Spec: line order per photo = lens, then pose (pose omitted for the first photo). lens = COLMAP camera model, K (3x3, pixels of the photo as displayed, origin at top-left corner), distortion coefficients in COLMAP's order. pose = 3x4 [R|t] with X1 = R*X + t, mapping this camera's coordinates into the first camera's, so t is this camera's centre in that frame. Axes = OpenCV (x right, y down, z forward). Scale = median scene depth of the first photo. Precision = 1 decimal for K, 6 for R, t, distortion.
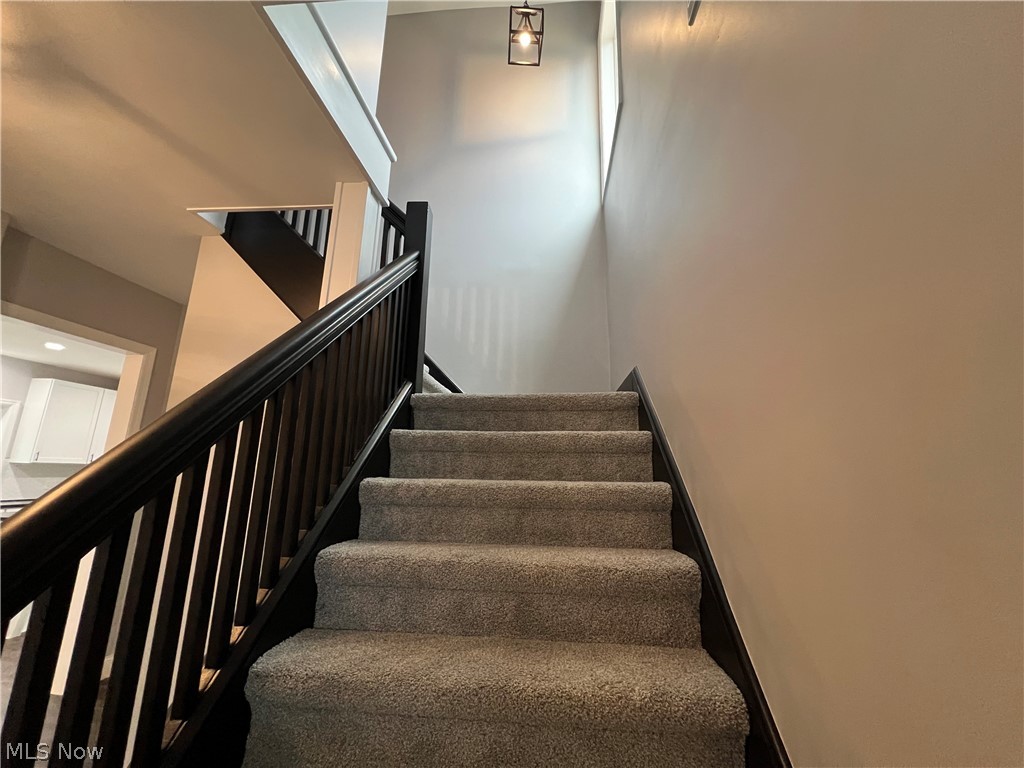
lens RADIAL K [[411.6, 0, 516.6], [0, 411.6, 385.2], [0, 0, 1]] dist [-0.001152, -0.000142]
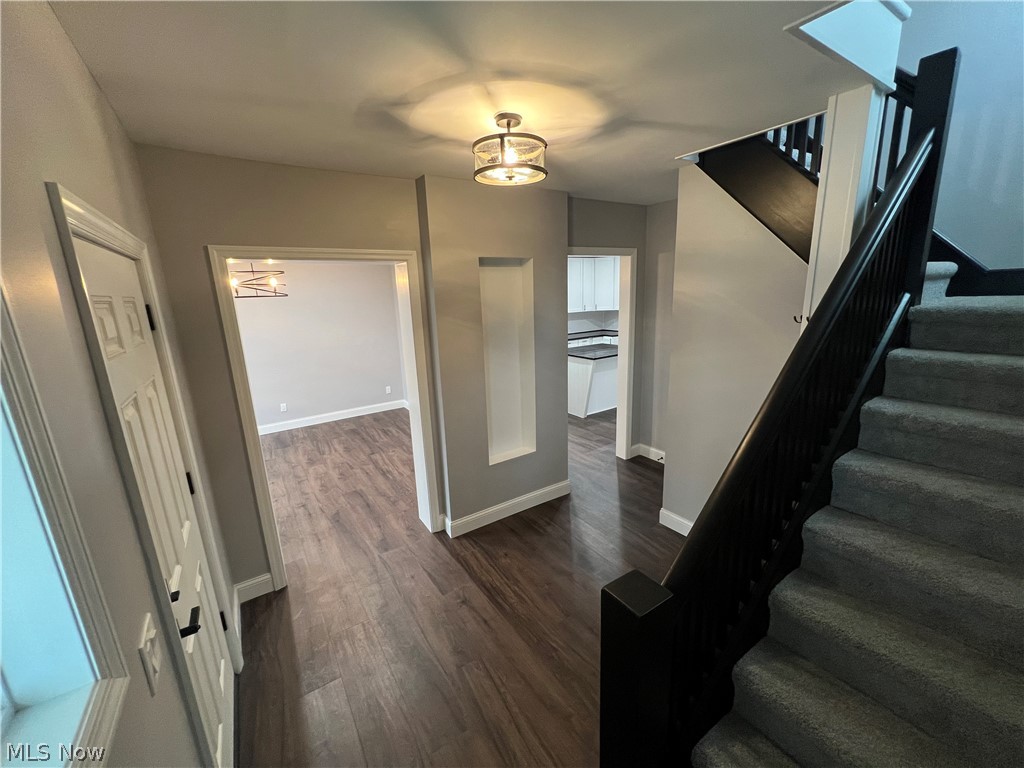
lens RADIAL K [[408.8, 0, 512.9], [0, 408.8, 386.2], [0, 0, 1]] dist [-0.001349, -0.000195]
pose [[0.625793, 0.134340, -0.768333, -0.078236], [0.209933, 0.919697, 0.331792, -0.347797], [0.751207, -0.368931, 0.547337, -0.337059]]
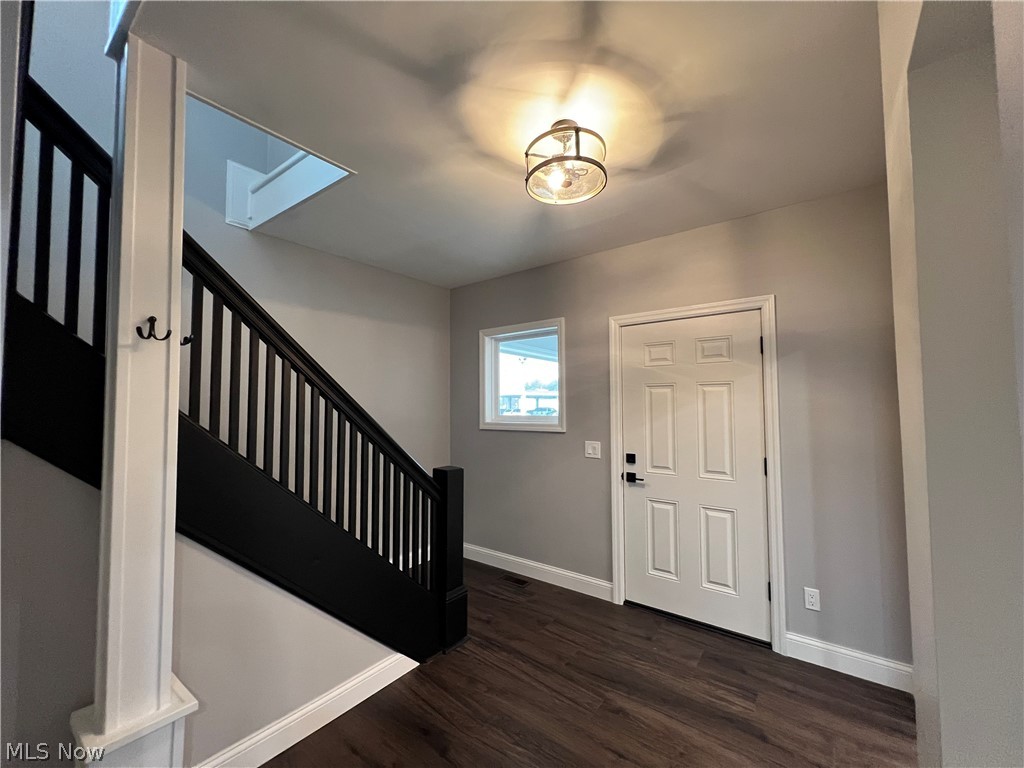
lens RADIAL K [[411.6, 0, 516.6], [0, 411.6, 385.2], [0, 0, 1]] dist [-0.001152, -0.000142]
pose [[-0.849967, 0.006092, 0.526801, -1.373306], [-0.121990, 0.970482, -0.208046, 0.180993], [-0.512518, -0.241097, -0.824134, 1.178376]]
